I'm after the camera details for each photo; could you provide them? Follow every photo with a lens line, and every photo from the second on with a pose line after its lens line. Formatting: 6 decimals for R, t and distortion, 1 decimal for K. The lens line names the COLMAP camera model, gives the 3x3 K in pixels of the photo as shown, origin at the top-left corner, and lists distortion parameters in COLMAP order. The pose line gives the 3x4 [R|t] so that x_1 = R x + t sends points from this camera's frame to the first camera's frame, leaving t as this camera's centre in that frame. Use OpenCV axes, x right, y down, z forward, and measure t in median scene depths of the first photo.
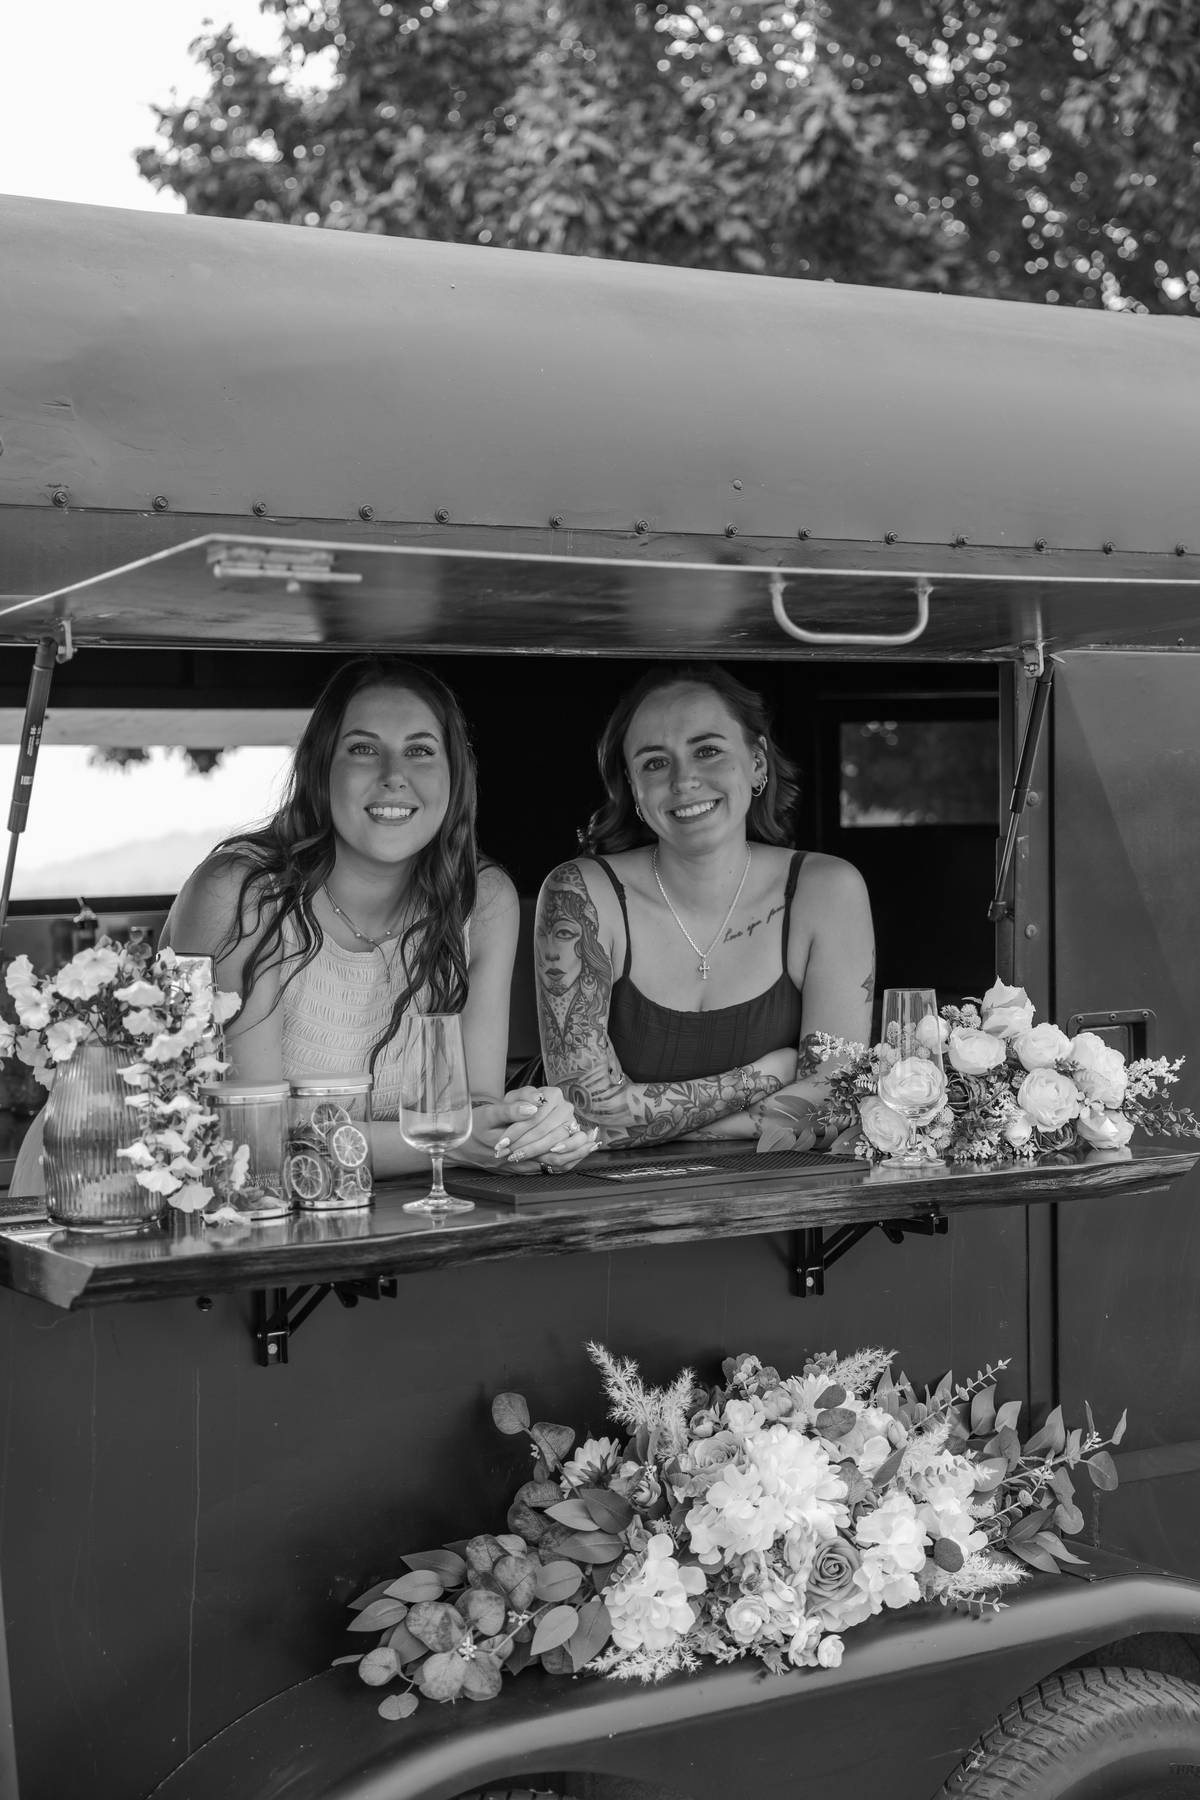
lens RADIAL K [[2662.3, 0, 600.4], [0, 2662.3, 889.7], [0, 0, 1]] dist [0.009418, 0.000000]
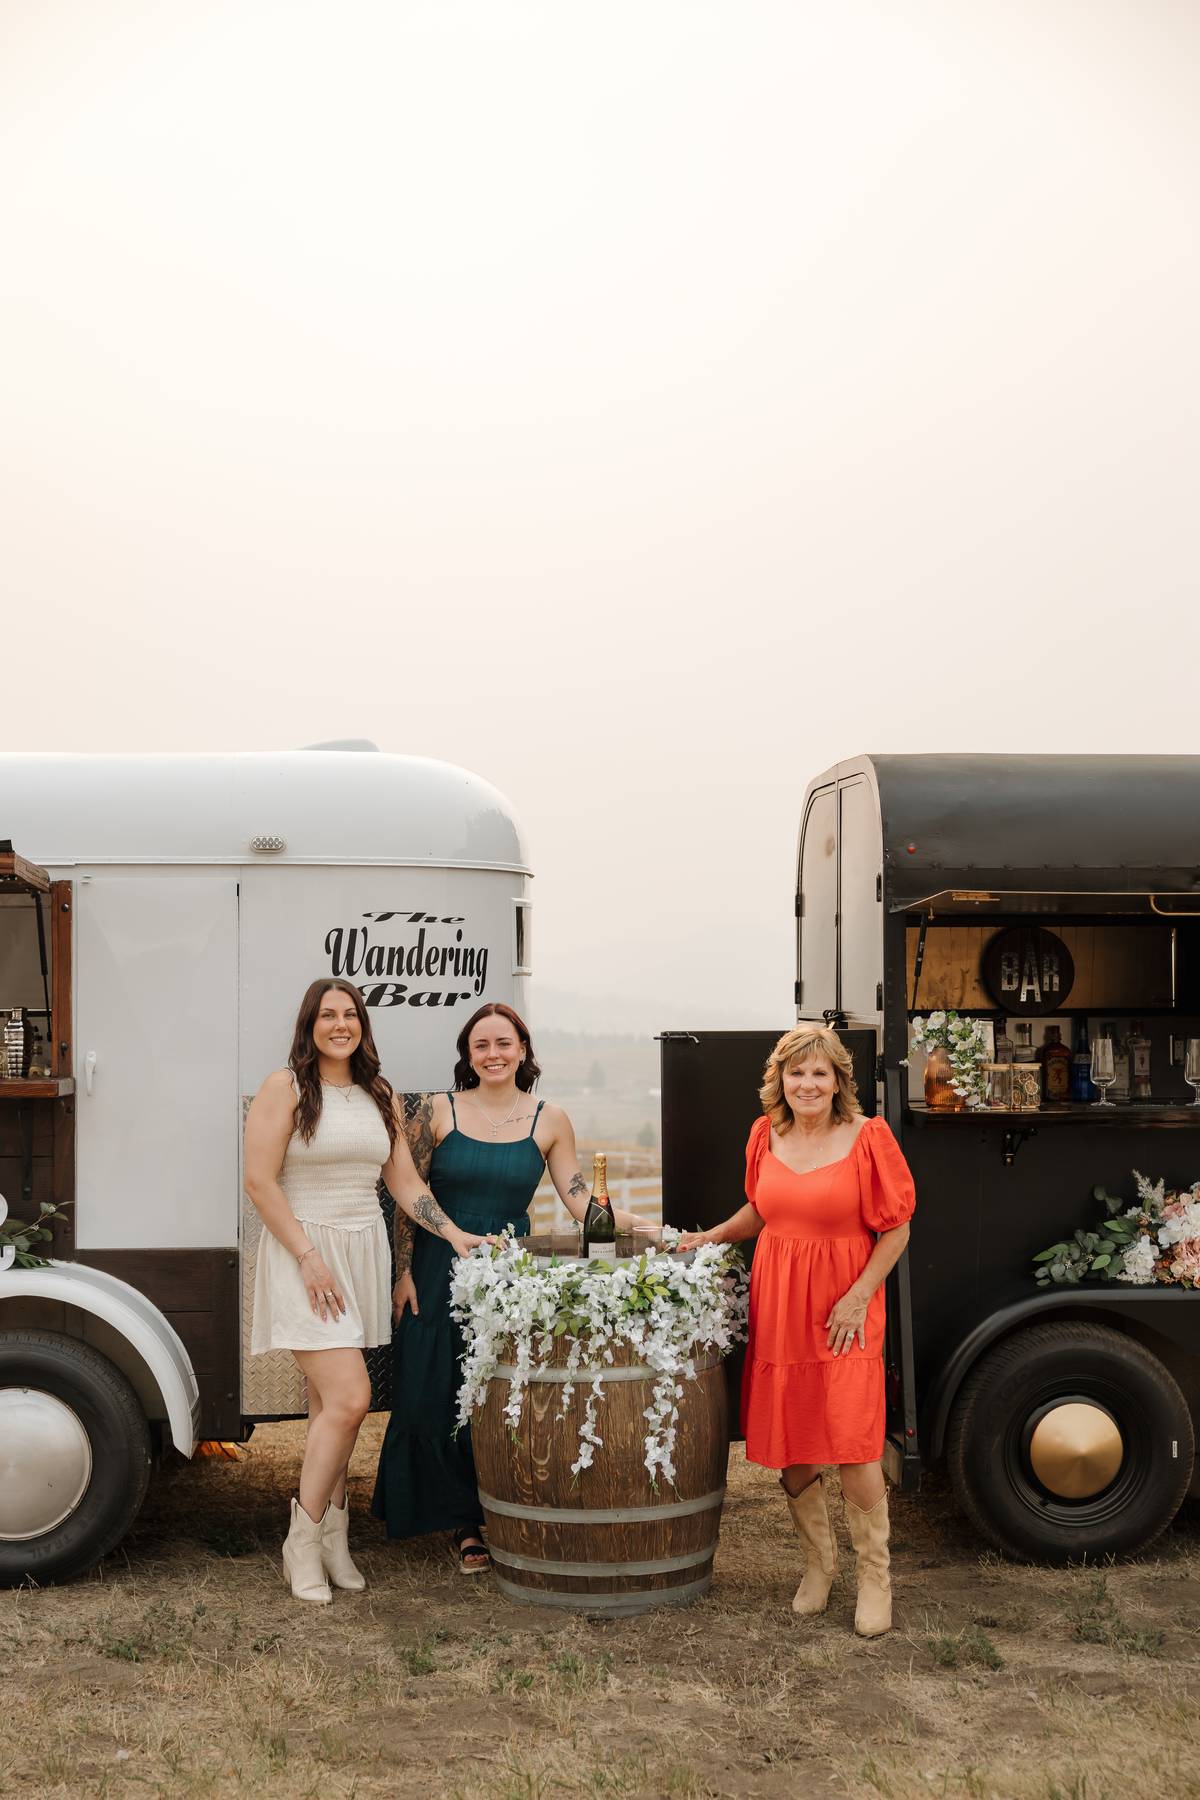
lens RADIAL K [[2410.3, 0, 613.0], [0, 2410.3, 911.7], [0, 0, 1]] dist [0.032686, 0.000000]
pose [[0.893716, -0.000551, -0.448633, 0.648625], [-0.024407, 0.998459, -0.049847, 0.046812], [0.447969, 0.055498, 0.892325, -1.486586]]
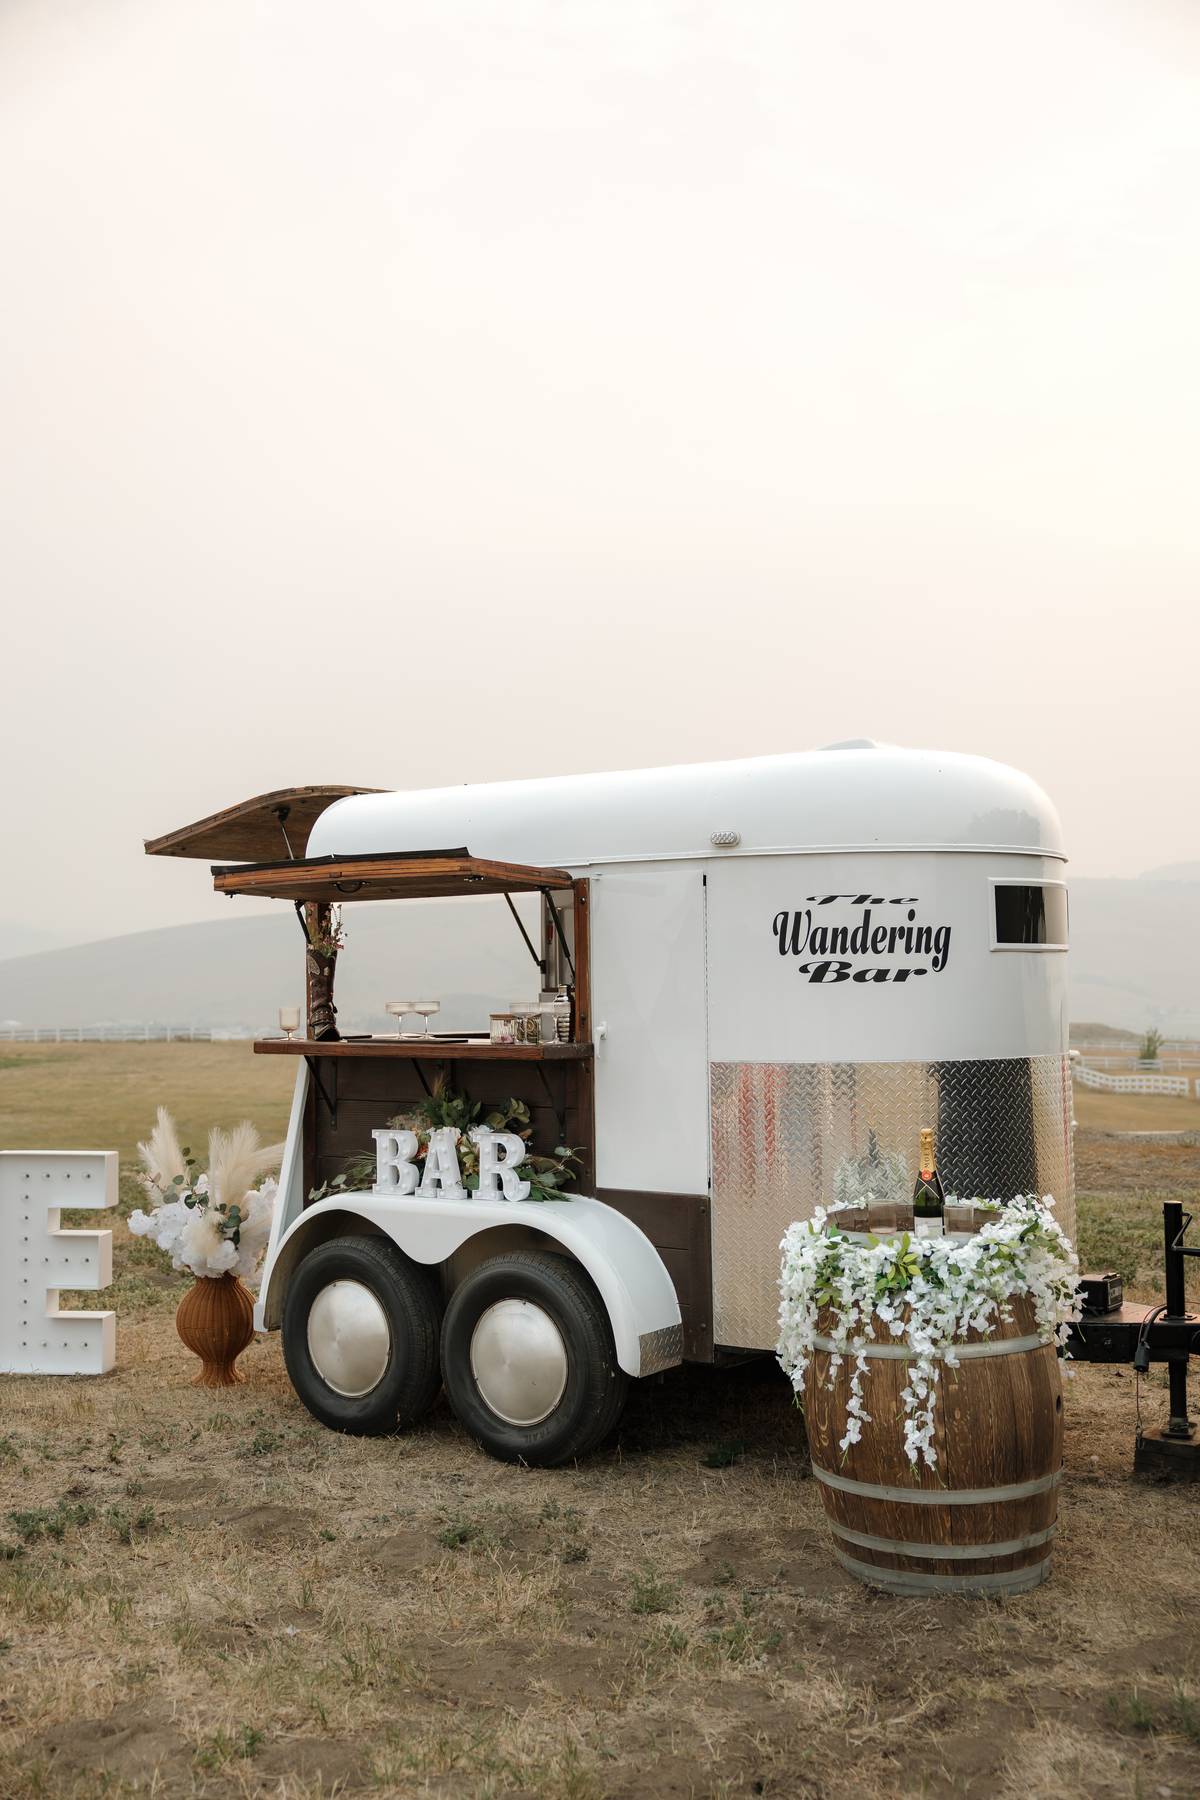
lens RADIAL K [[1853.8, 0, 612.9], [0, 1853.8, 883.3], [0, 0, 1]] dist [0.000540, 0.000000]
pose [[0.400200, -0.032139, -0.915864, 1.131087], [-0.020558, 0.998819, -0.044033, 0.011214], [0.916197, 0.036450, 0.399067, -0.408280]]
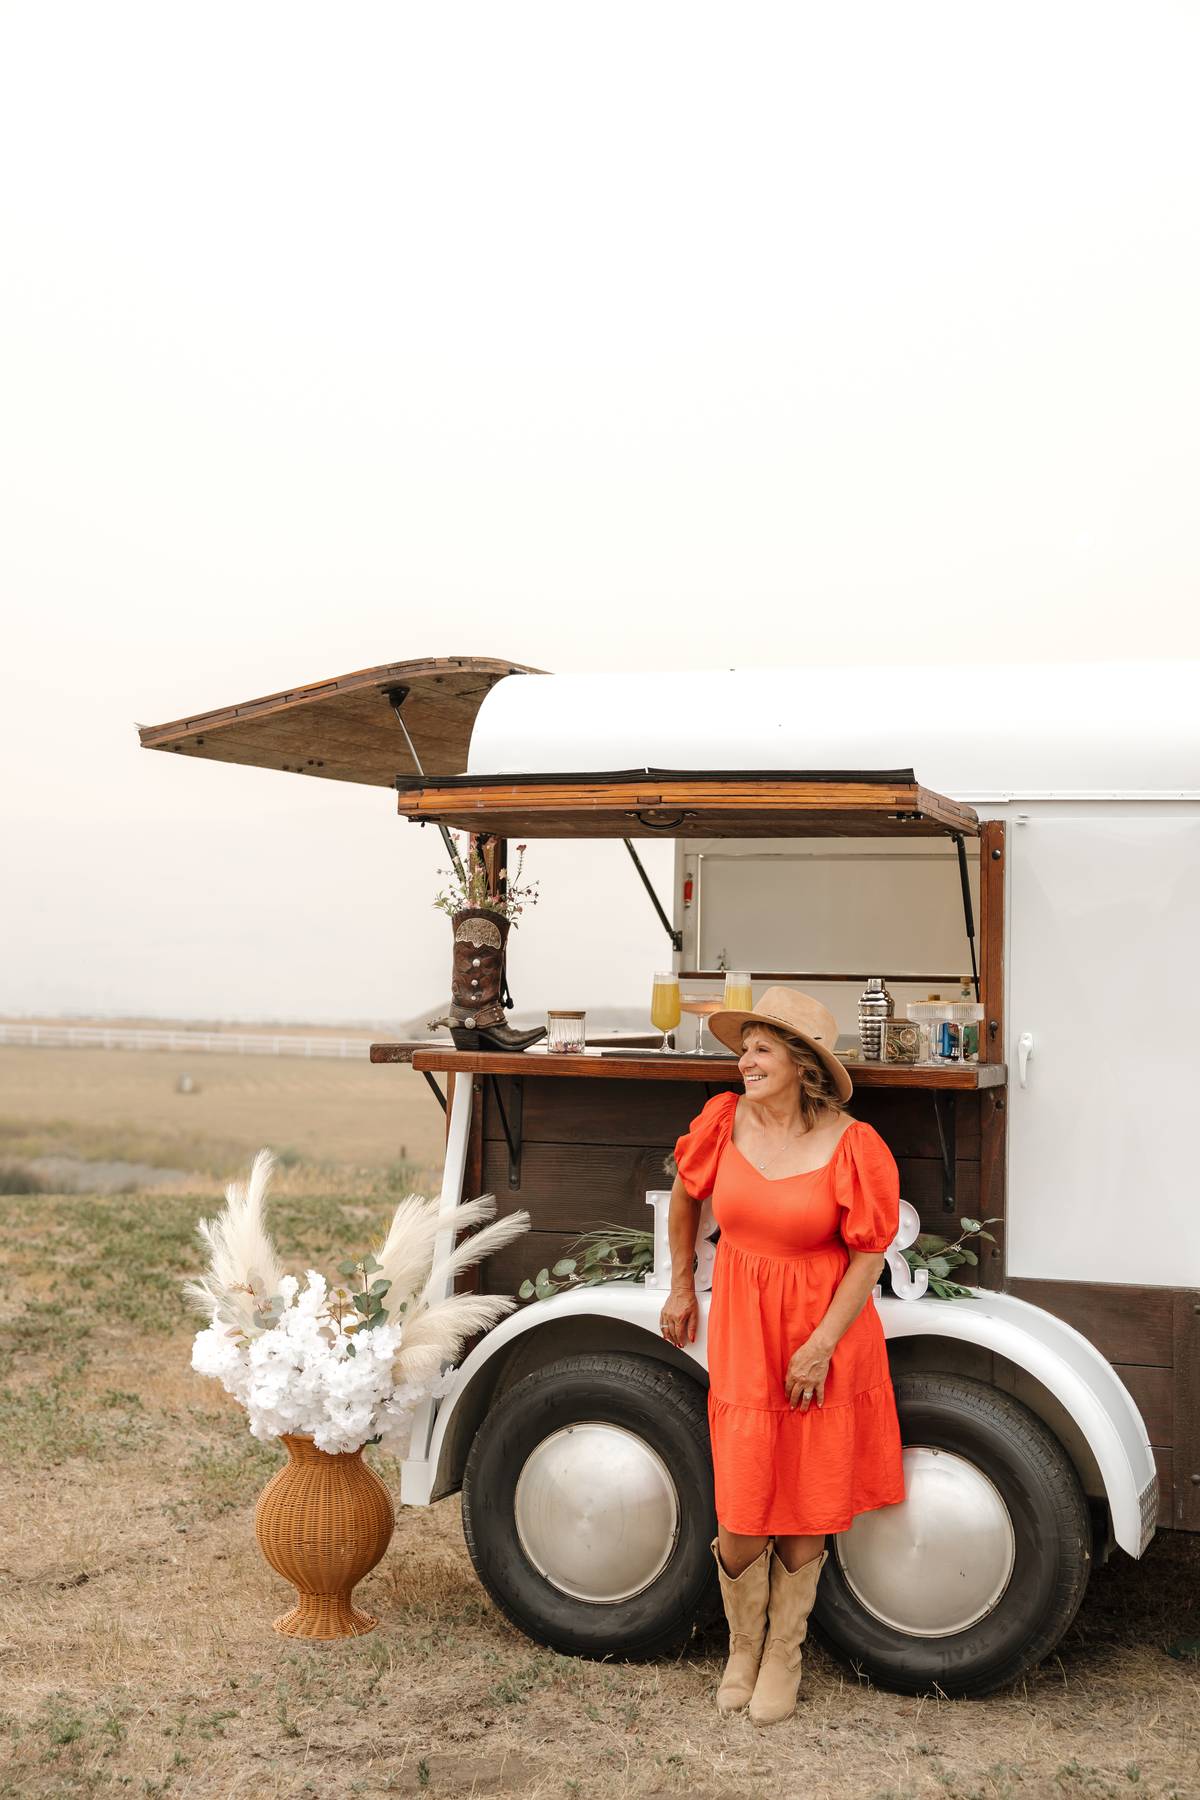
lens RADIAL K [[2471.3, 0, 782.3], [0, 2471.3, 844.2], [0, 0, 1]] dist [0.018863, 0.000000]
pose [[0.666660, -0.000327, -0.745362, 0.449919], [-0.048870, 0.997829, -0.044148, 0.023988], [0.743758, 0.065857, 0.665196, -1.031390]]
